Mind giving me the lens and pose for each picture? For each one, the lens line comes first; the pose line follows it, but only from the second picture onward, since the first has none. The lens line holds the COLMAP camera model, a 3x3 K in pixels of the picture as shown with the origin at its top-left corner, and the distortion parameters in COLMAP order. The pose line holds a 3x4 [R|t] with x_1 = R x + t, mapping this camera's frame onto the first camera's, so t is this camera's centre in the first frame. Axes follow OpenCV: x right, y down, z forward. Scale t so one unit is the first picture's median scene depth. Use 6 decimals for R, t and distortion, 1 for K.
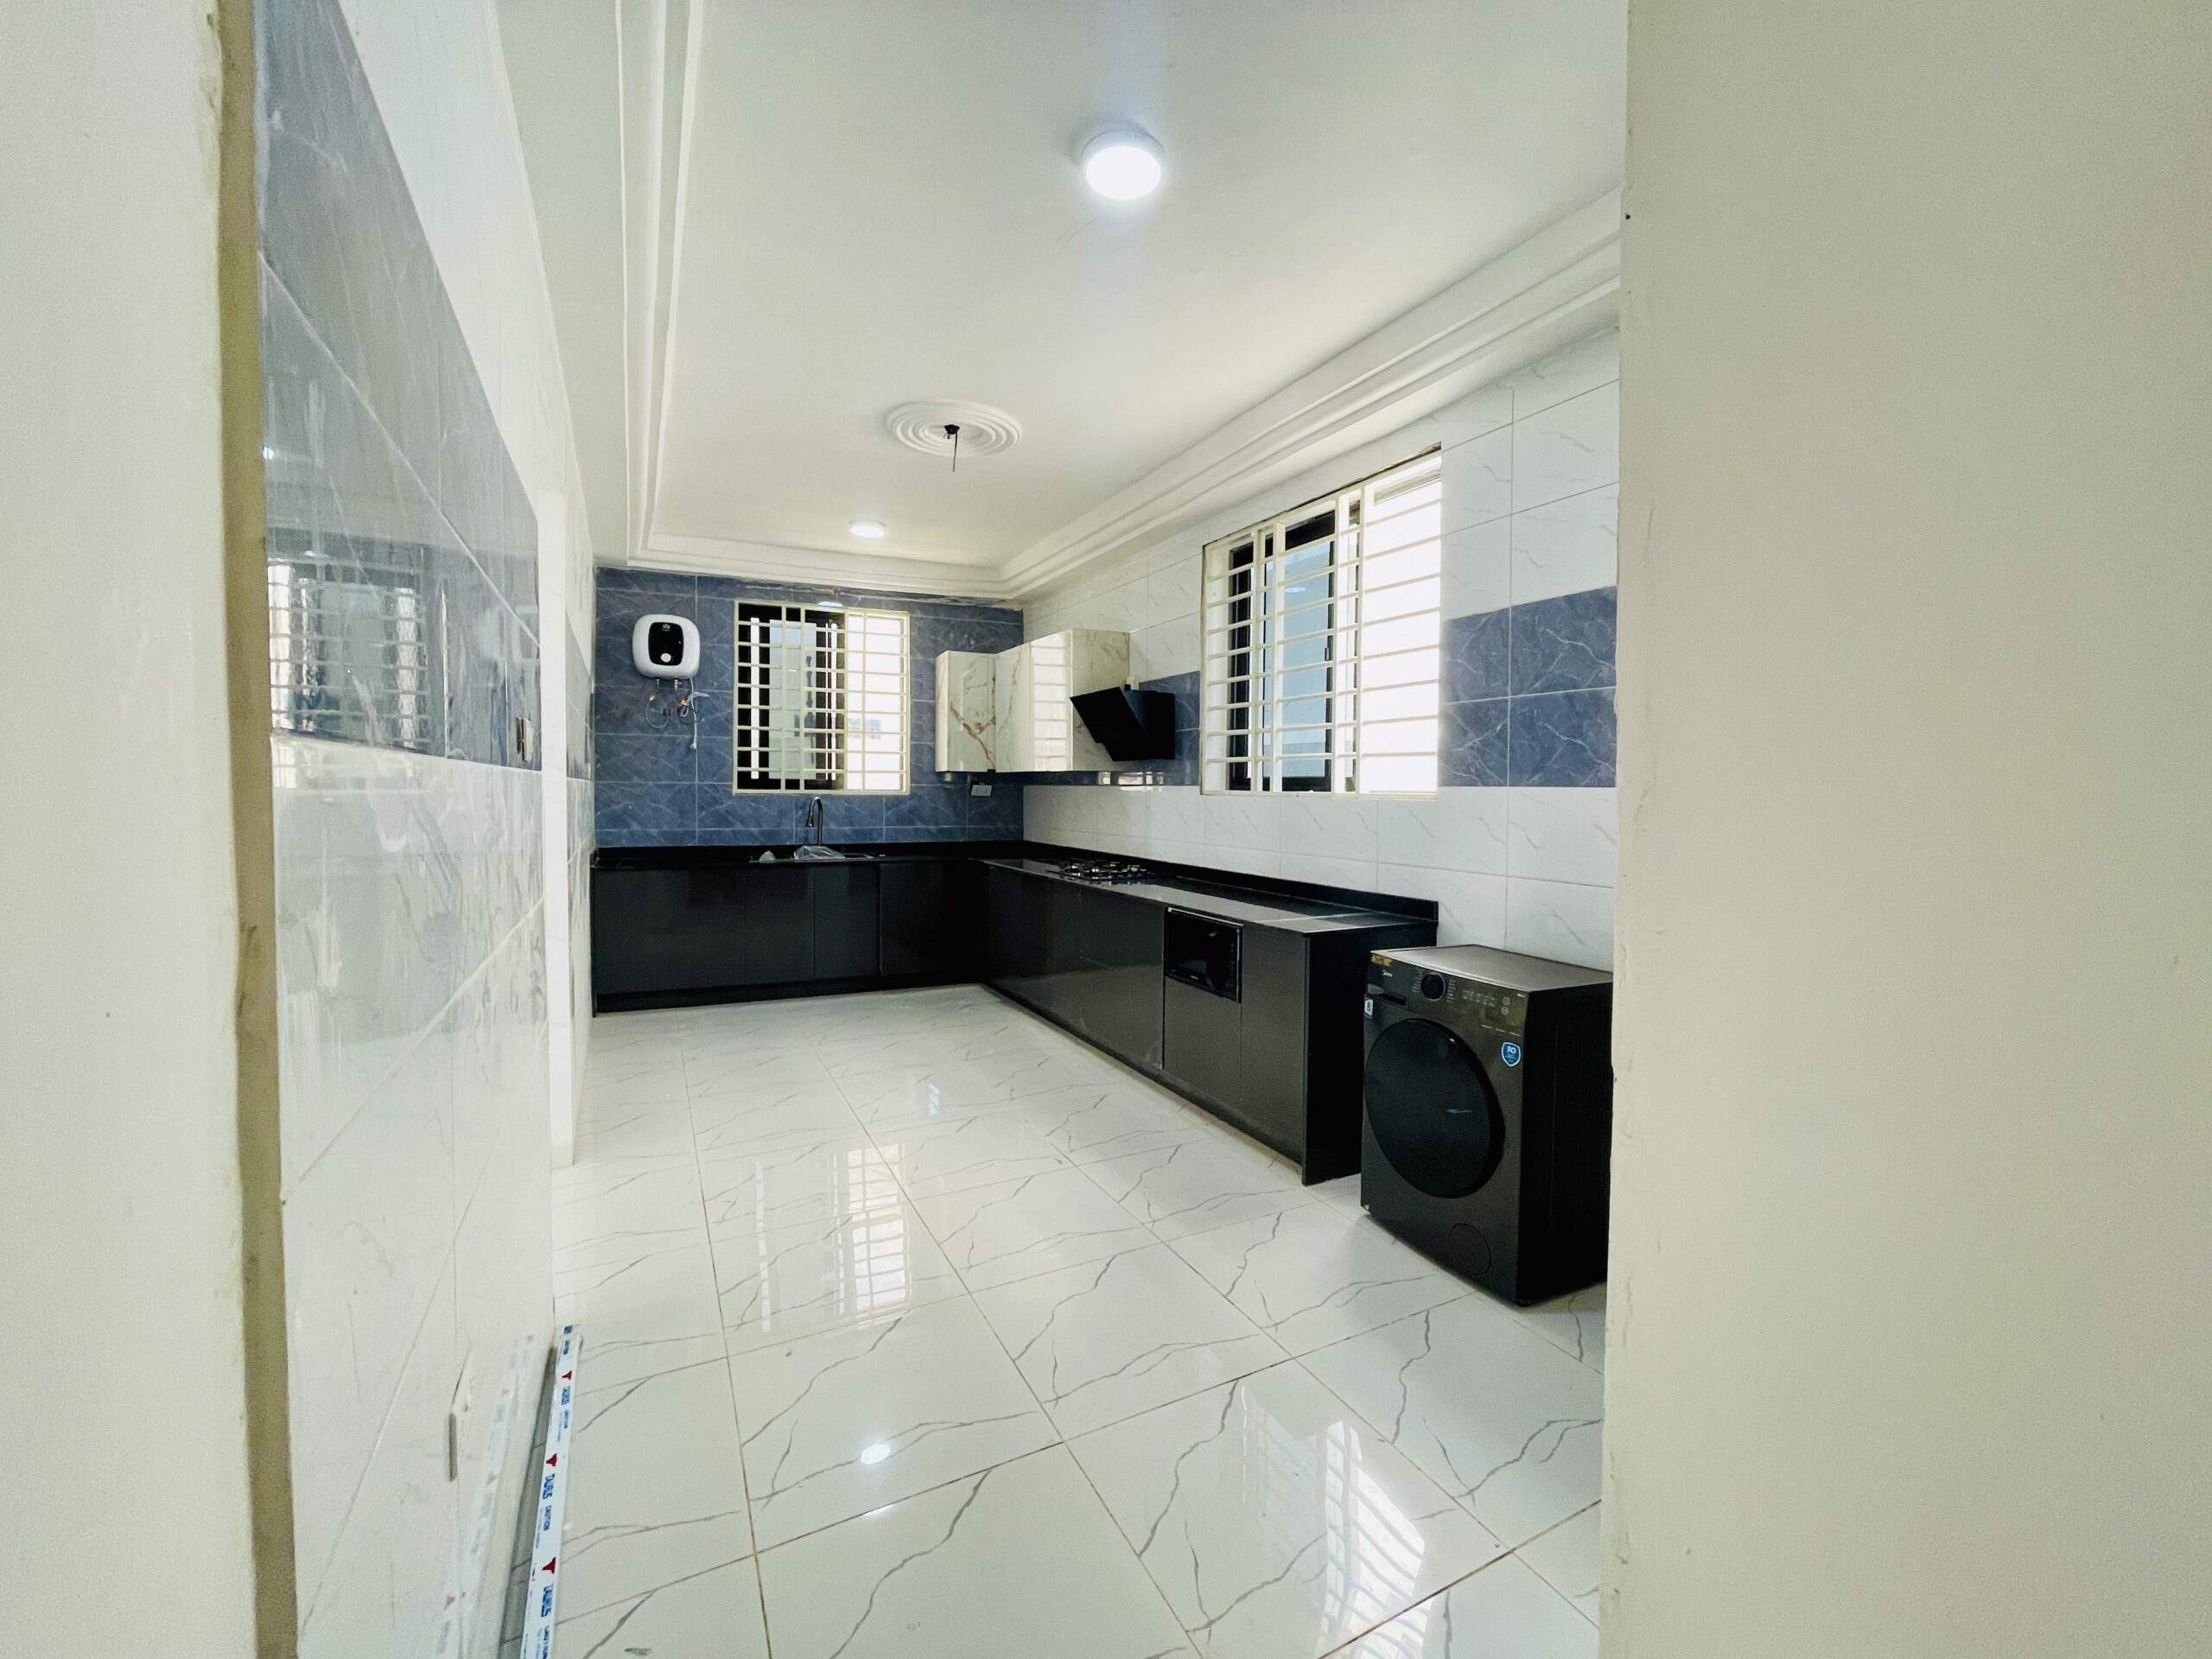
lens RADIAL K [[902.2, 0, 1098.4], [0, 902.2, 818.6], [0, 0, 1]] dist [-0.000312, -0.000033]
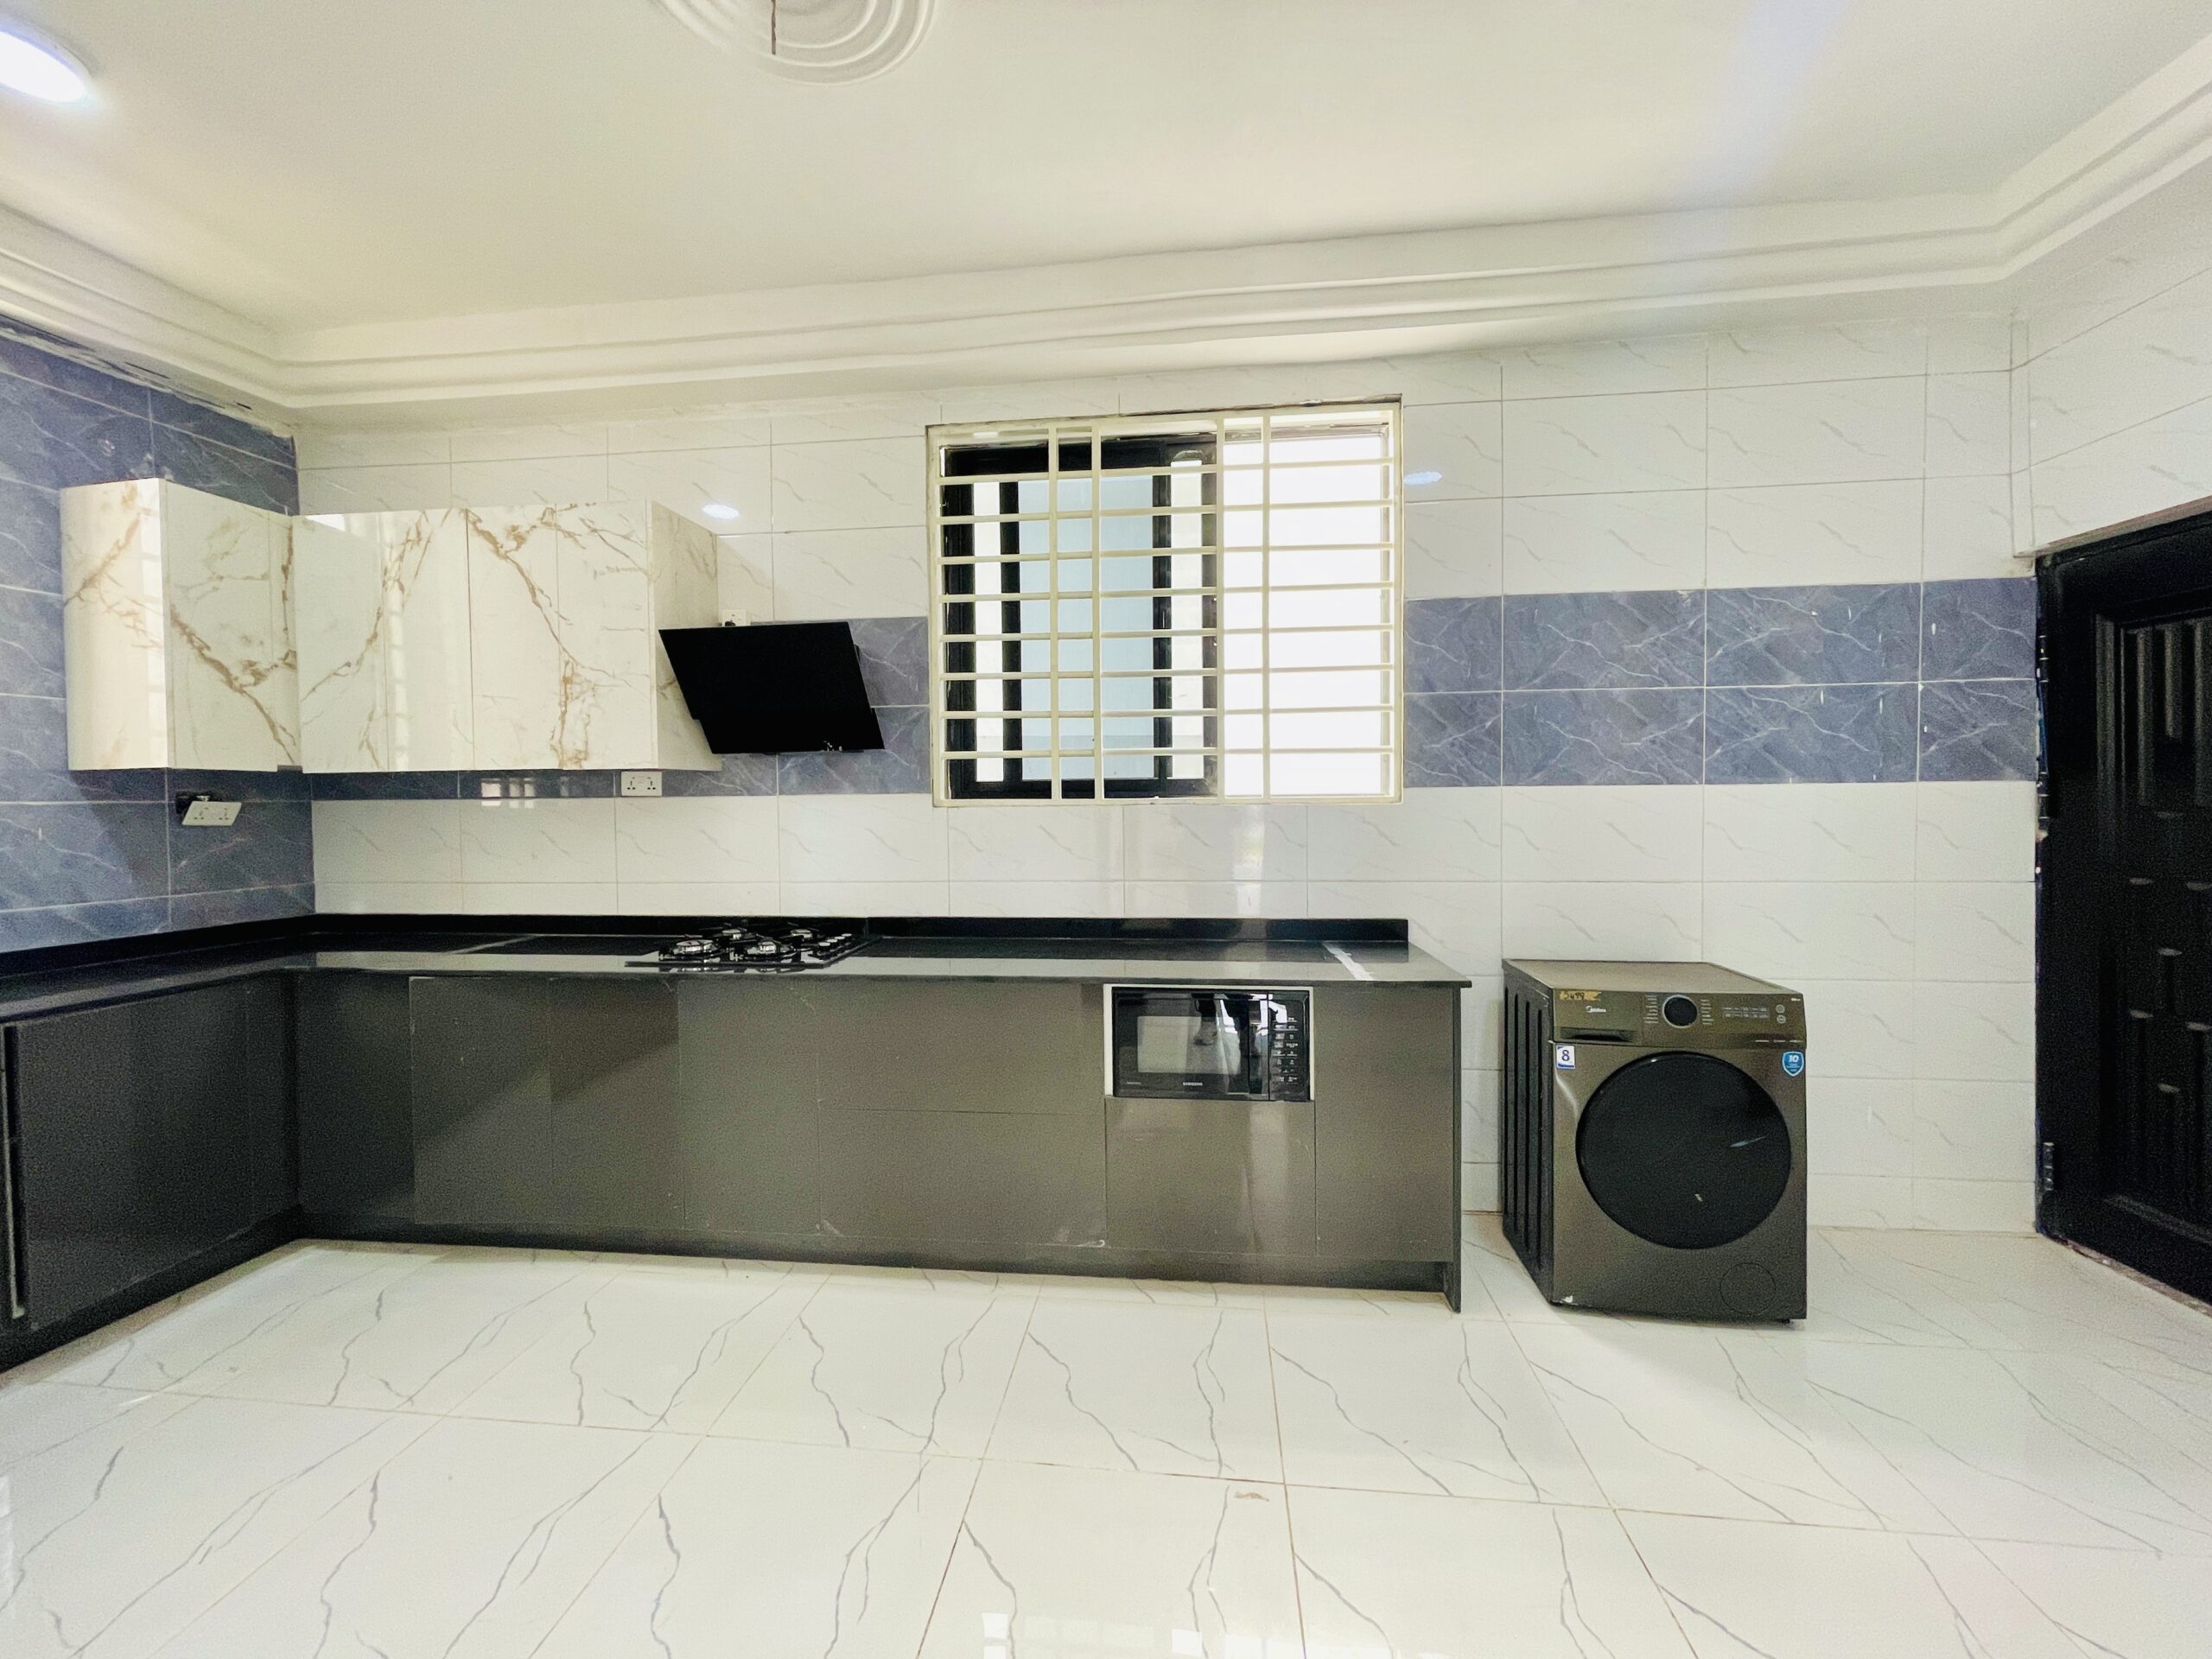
lens RADIAL K [[902.2, 0, 1104.1], [0, 902.2, 817.8], [0, 0, 1]] dist [-0.000312, -0.000033]
pose [[0.550542, -0.031063, 0.834229, -0.304961], [0.043780, 0.999007, 0.008306, -0.015524], [-0.833659, 0.031950, 0.551355, 0.448927]]
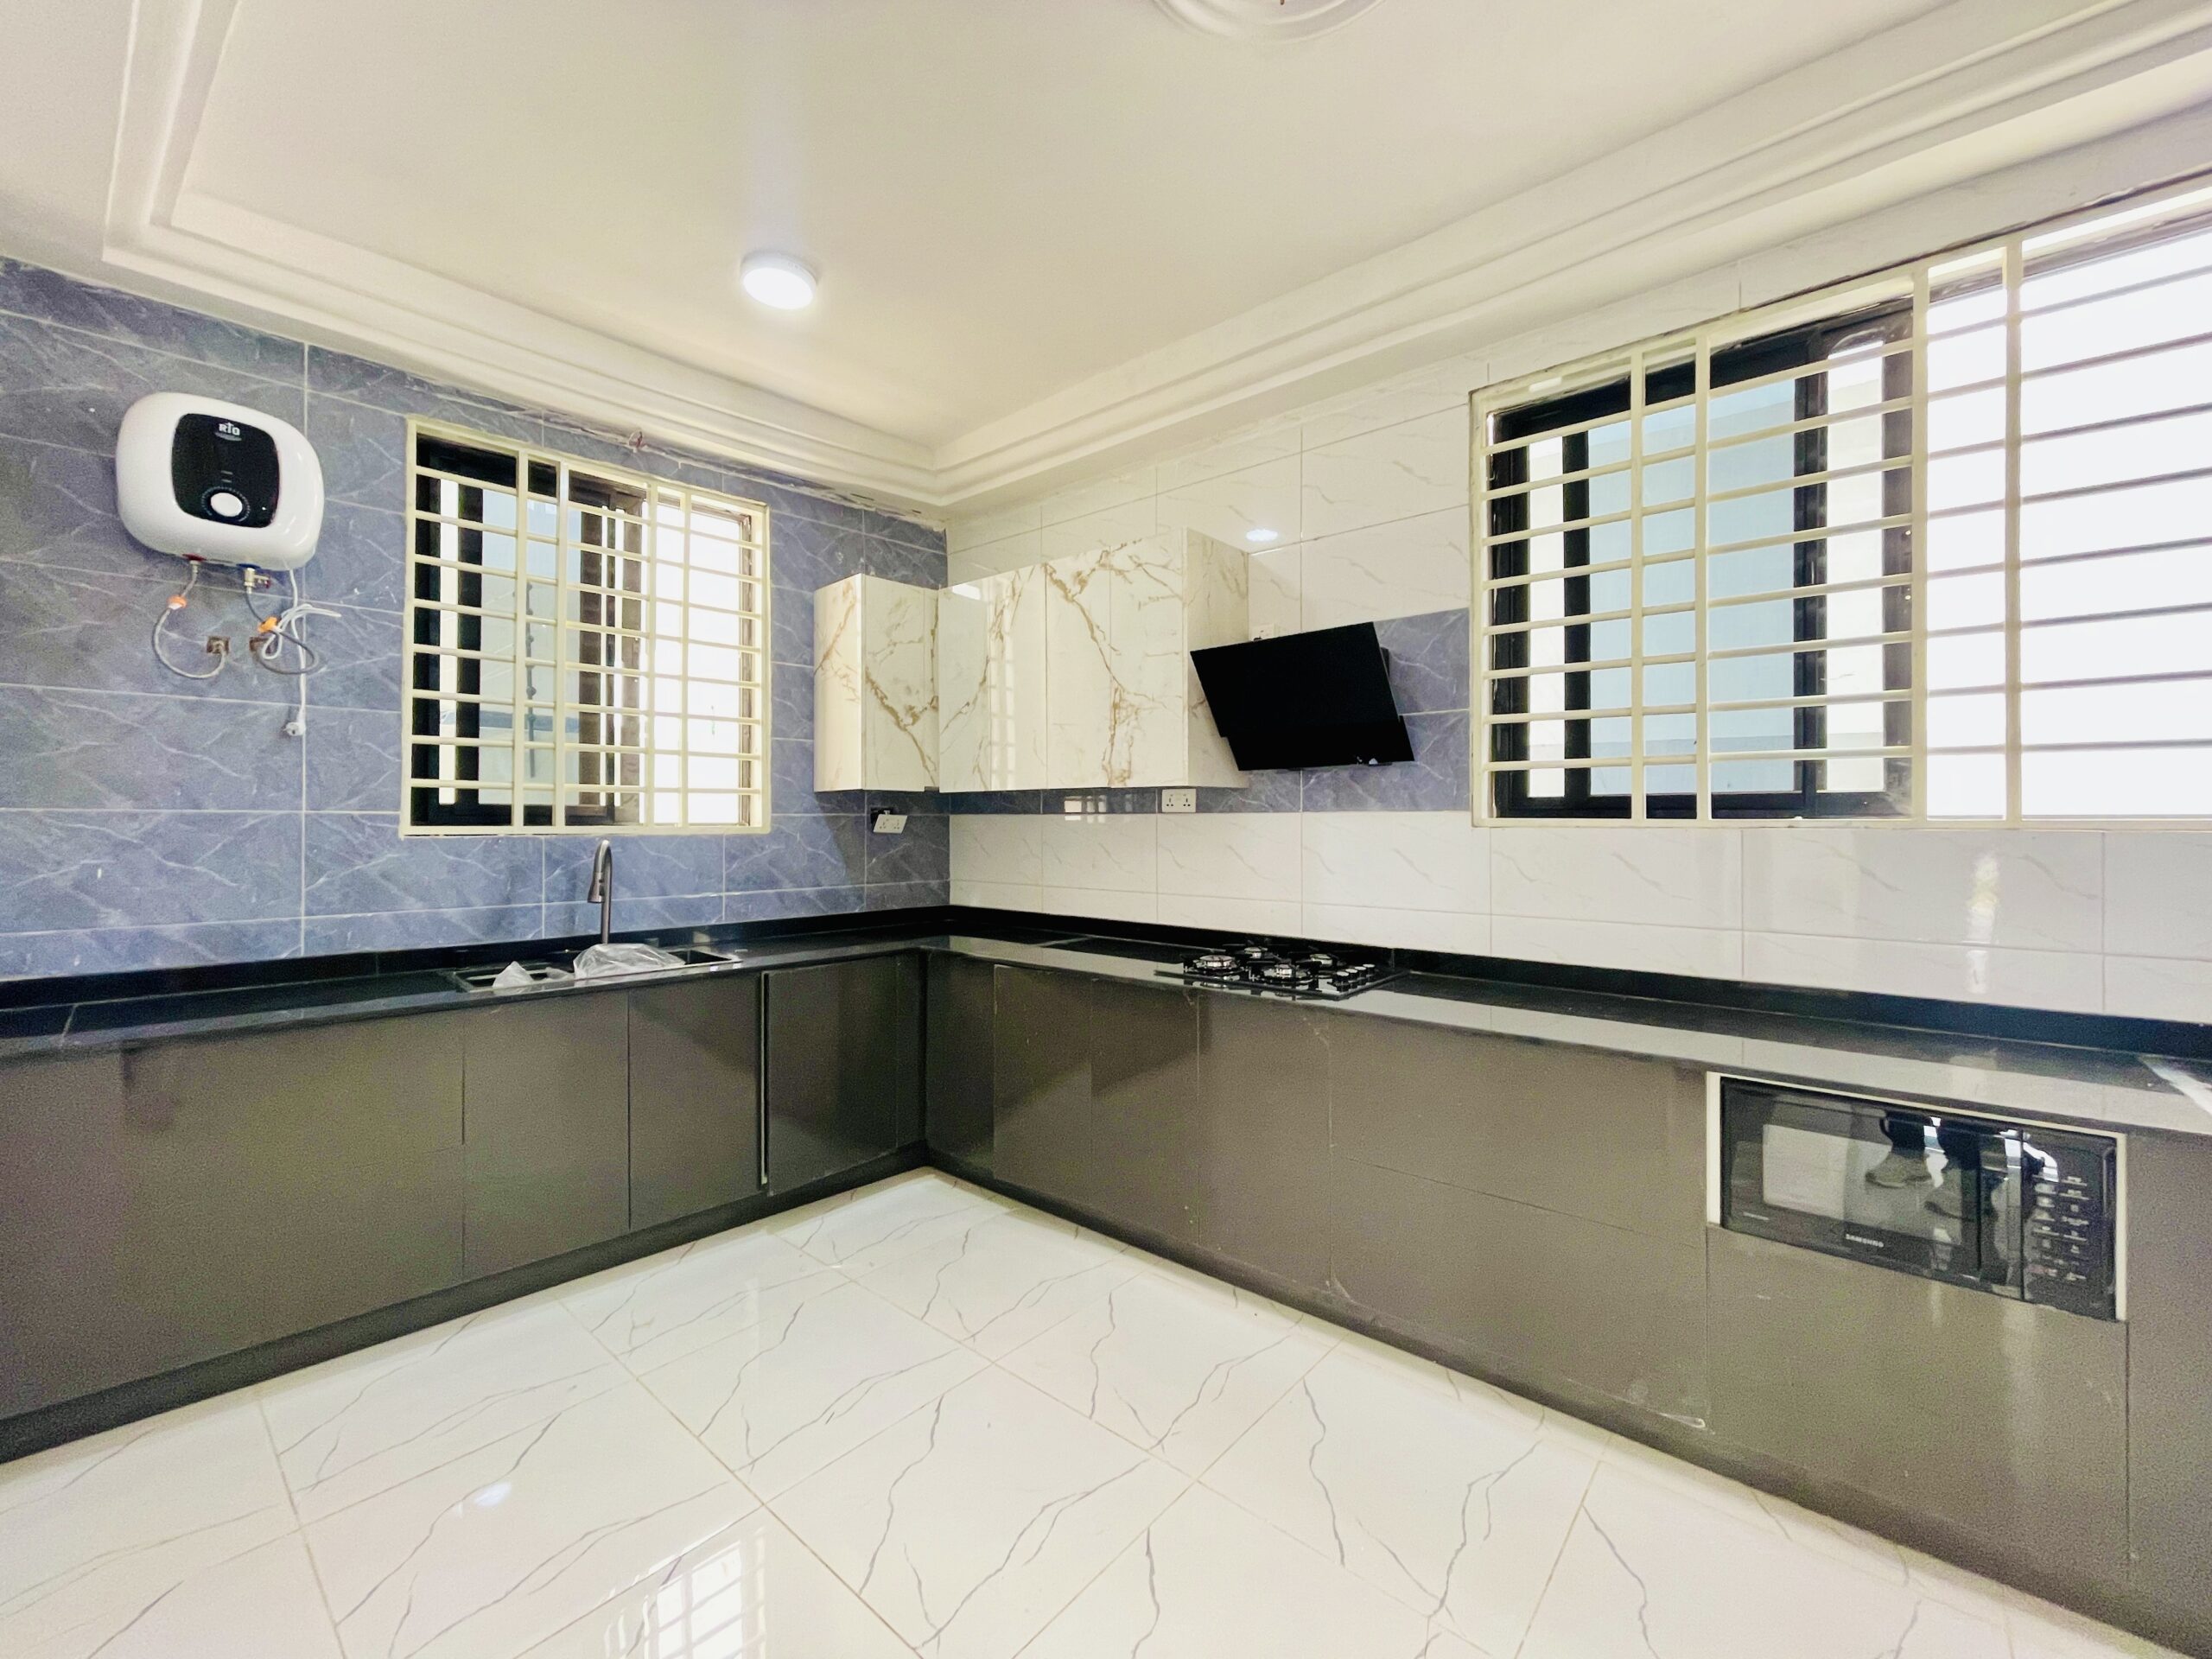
lens RADIAL K [[902.2, 0, 1098.1], [0, 902.2, 817.5], [0, 0, 1]] dist [-0.000312, -0.000033]
pose [[0.926008, -0.006963, 0.377440, -0.265587], [0.020738, 0.999258, -0.032446, -0.015648], [-0.376934, 0.037873, 0.925466, 0.472775]]
